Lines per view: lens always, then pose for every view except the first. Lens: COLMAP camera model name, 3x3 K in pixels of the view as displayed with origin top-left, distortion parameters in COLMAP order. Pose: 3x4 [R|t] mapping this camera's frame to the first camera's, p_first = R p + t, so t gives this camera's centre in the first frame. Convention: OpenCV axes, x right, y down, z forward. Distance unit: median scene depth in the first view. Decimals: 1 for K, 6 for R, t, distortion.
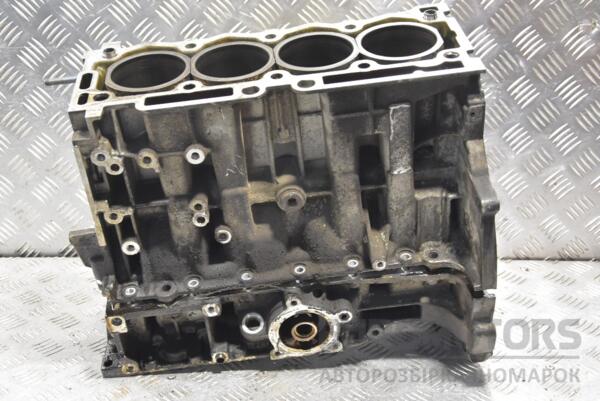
lens RADIAL K [[834.9, 0, 298.8], [0, 834.9, 201.7], [0, 0, 1]] dist [0.176121, 0.000000]
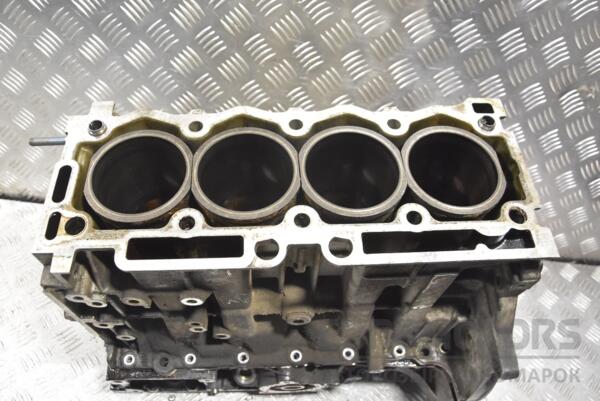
lens RADIAL K [[456.0, 0, 298.5], [0, 456.0, 201.6], [0, 0, 1]] dist [-0.105598, 0.011599]
pose [[0.991365, 0.098420, 0.086651, -0.064372], [-0.124549, 0.913438, 0.387452, -0.312669], [-0.041018, -0.394899, 0.917809, 0.596066]]
